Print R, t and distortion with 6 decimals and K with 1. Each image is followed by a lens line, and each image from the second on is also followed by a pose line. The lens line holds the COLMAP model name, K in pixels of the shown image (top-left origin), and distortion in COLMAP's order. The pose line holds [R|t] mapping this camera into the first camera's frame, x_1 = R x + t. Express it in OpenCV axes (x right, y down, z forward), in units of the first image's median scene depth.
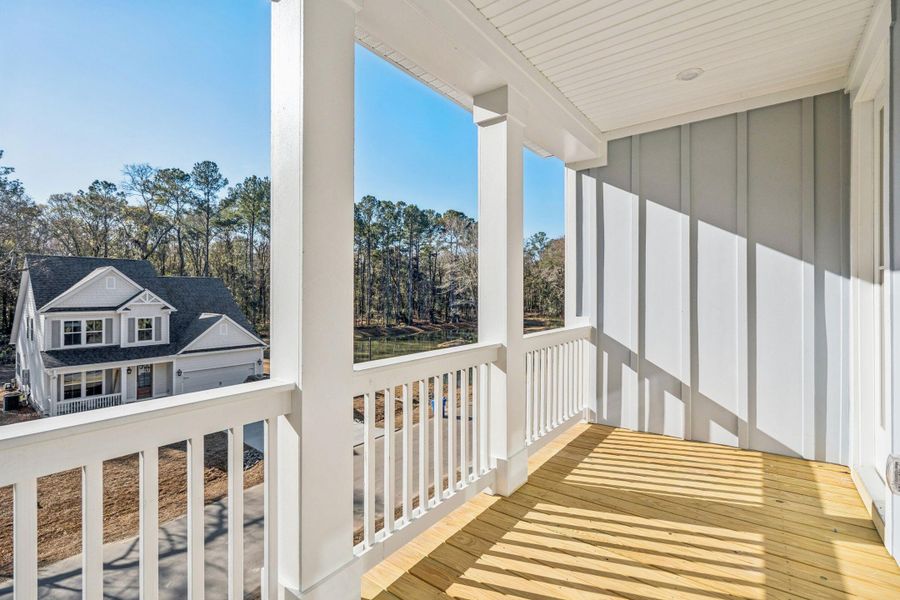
lens RADIAL K [[411.7, 0, 449.2], [0, 411.7, 291.7], [0, 0, 1]] dist [-0.007652, 0.000764]
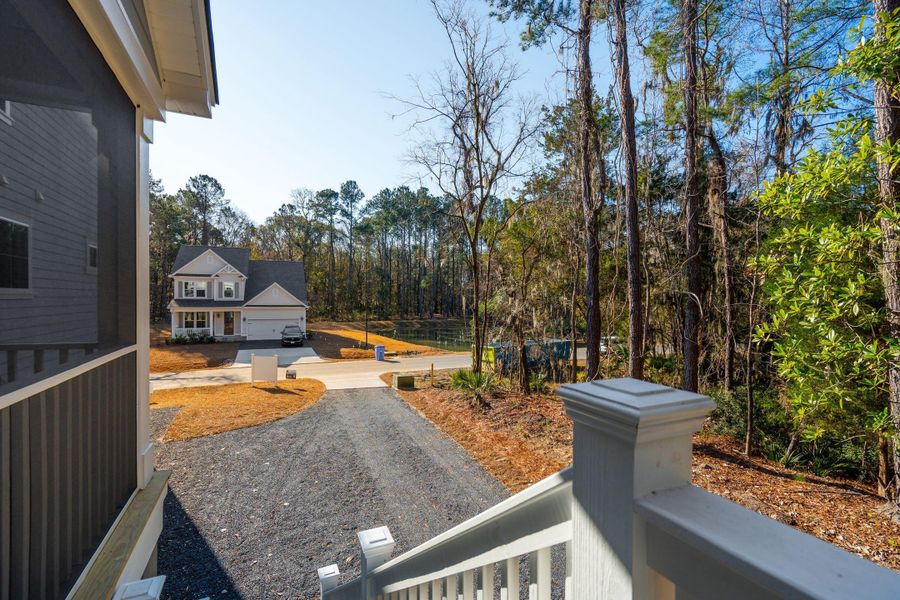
lens RADIAL K [[408.2, 0, 443.6], [0, 408.2, 302.9], [0, 0, 1]] dist [0.001008, 0.000342]
pose [[0.880763, 0.011174, -0.473426, 0.281829], [-0.007033, 0.999920, 0.010516, 0.048684], [0.473506, -0.005932, 0.880771, 0.014991]]
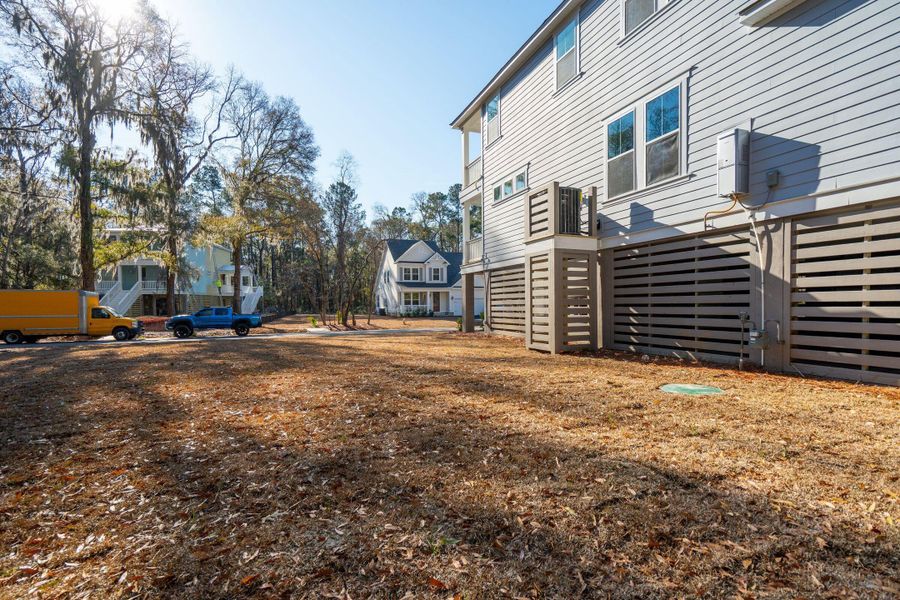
lens RADIAL K [[408.2, 0, 443.6], [0, 408.2, 302.9], [0, 0, 1]] dist [0.001008, 0.000342]
pose [[0.853529, -0.006457, -0.521006, 0.099098], [0.007319, 0.999973, -0.000405, 0.090875], [0.520995, -0.003468, 0.853553, -0.225212]]
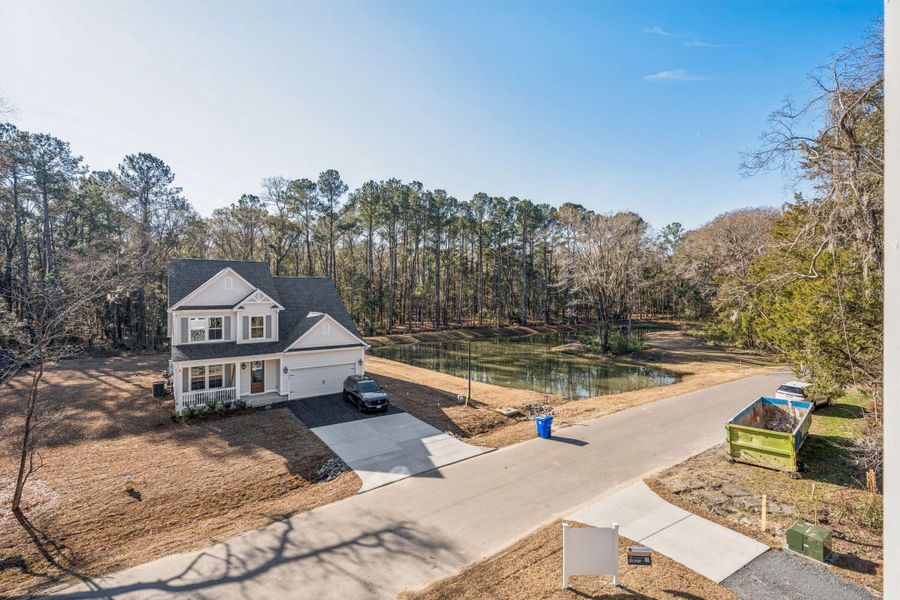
lens RADIAL K [[411.7, 0, 449.2], [0, 411.7, 291.7], [0, 0, 1]] dist [-0.007652, 0.000764]
pose [[0.960233, -0.001813, -0.279194, 0.009815], [0.002356, 0.999996, 0.001608, 0.000224], [0.279190, -0.002202, 0.960233, 0.051975]]
